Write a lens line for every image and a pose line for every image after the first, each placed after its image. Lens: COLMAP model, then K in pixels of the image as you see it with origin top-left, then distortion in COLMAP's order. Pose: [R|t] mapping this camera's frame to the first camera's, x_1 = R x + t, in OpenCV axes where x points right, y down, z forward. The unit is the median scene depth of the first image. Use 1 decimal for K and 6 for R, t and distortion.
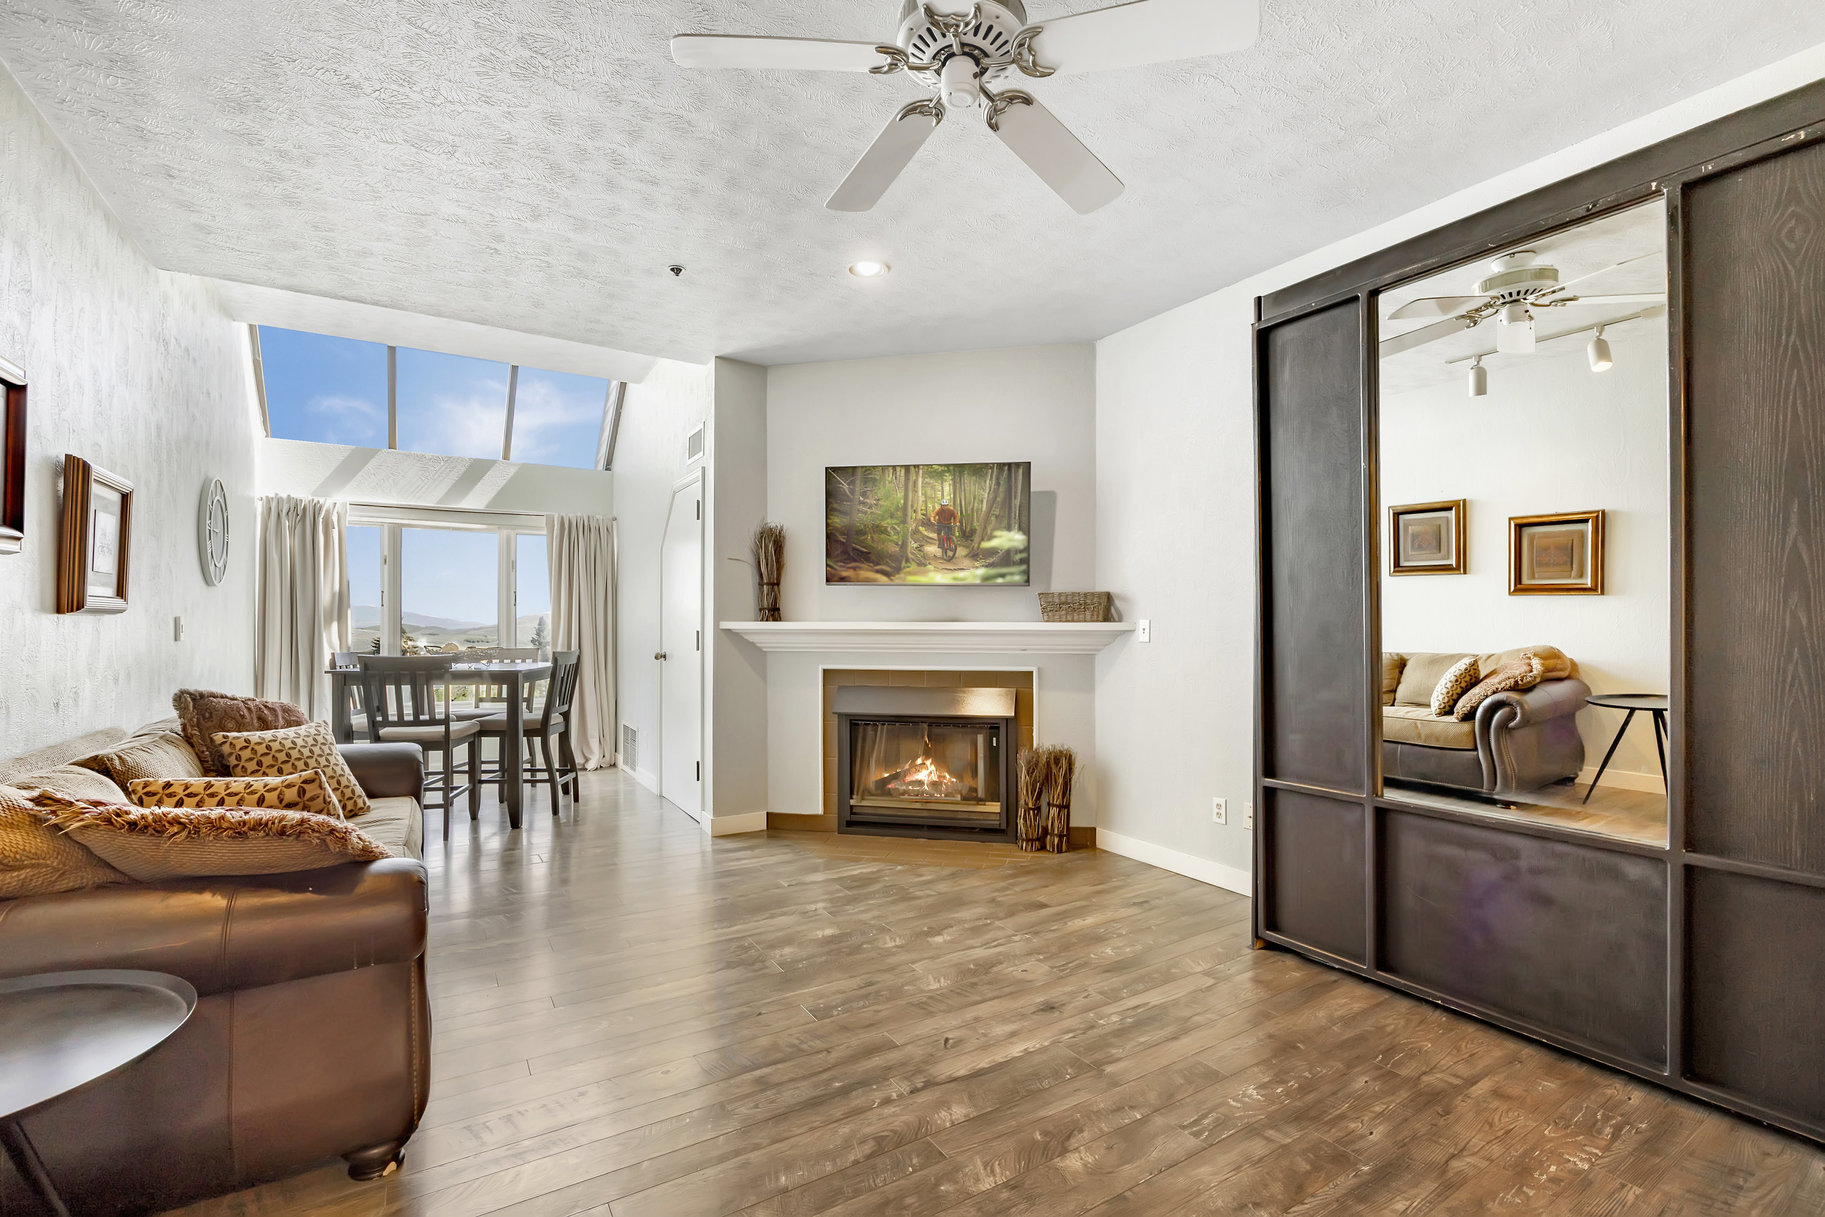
lens RADIAL K [[829.8, 0, 914.9], [0, 829.8, 630.8], [0, 0, 1]] dist [-0.010714, -0.000300]
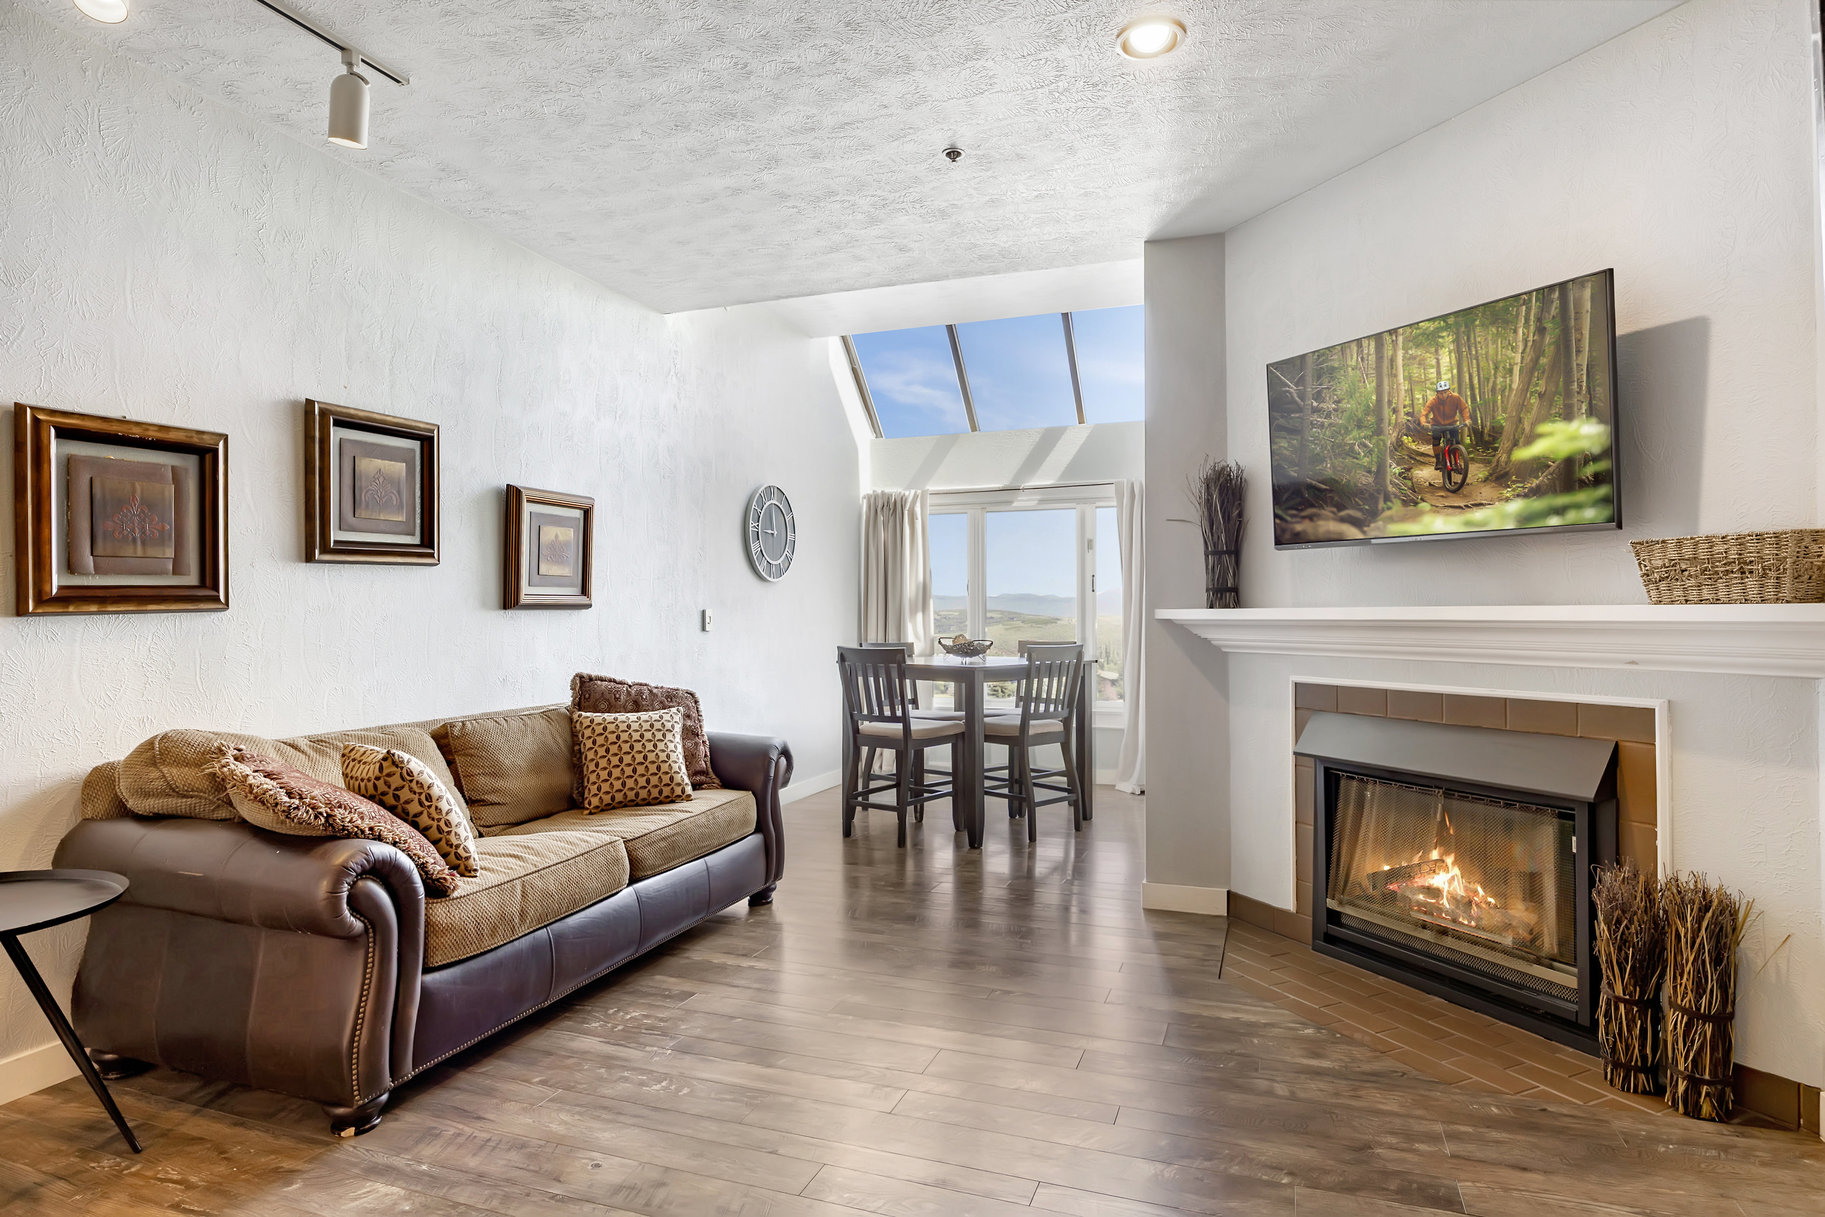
lens RADIAL K [[1005.6, 0, 910.7], [0, 1005.6, 607.4], [0, 0, 1]] dist [0.001012, 0.000092]
pose [[0.610422, -0.011080, -0.791999, 0.341599], [0.001990, 0.999920, -0.012456, -0.001945], [0.792074, 0.006027, 0.610395, 0.321067]]
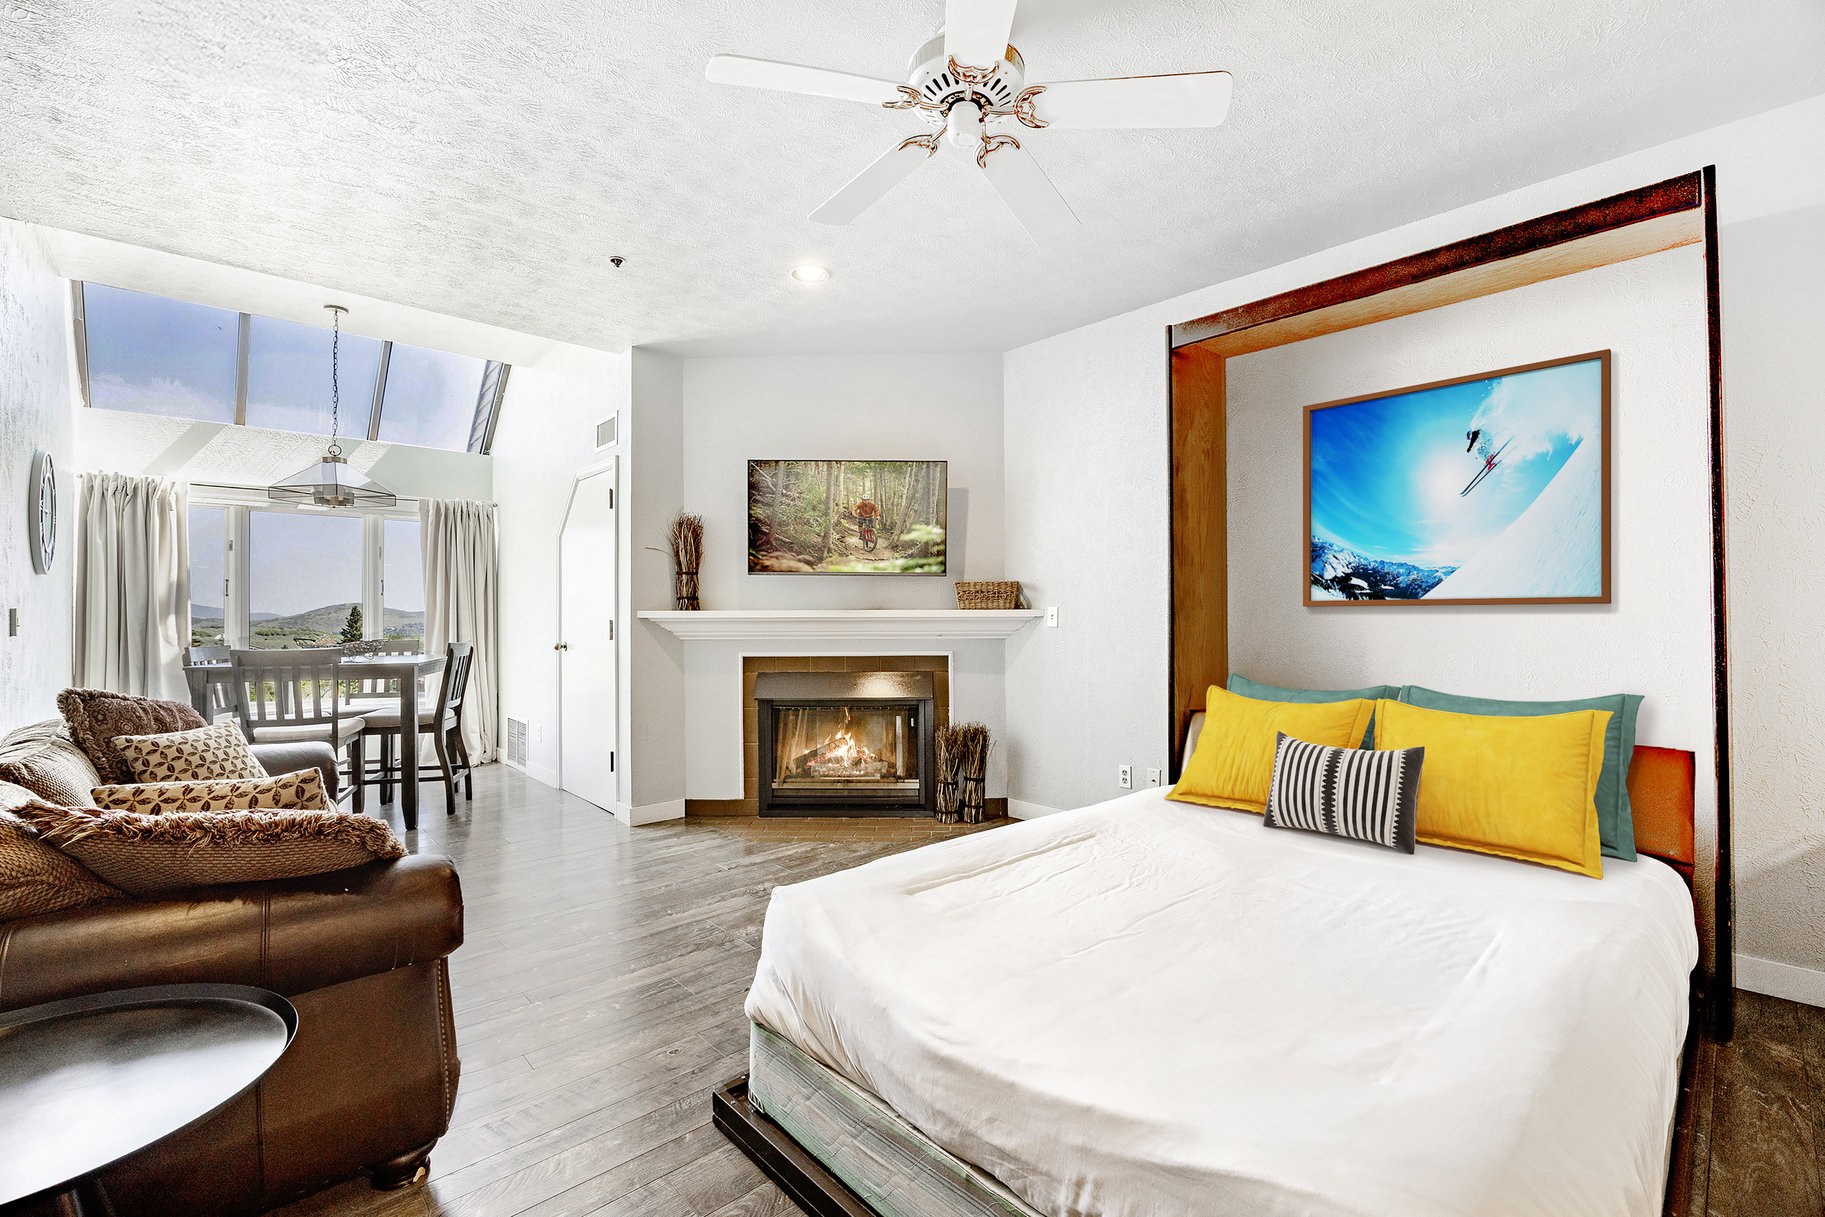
lens RADIAL K [[829.8, 0, 862.5], [0, 829.8, 610.0], [0, 0, 1]] dist [-0.010714, -0.000300]
pose [[0.982357, -0.005594, 0.186930, -0.166280], [0.007612, 0.999920, -0.010079, 0.000110], [-0.186859, 0.011324, 0.982321, -0.034382]]
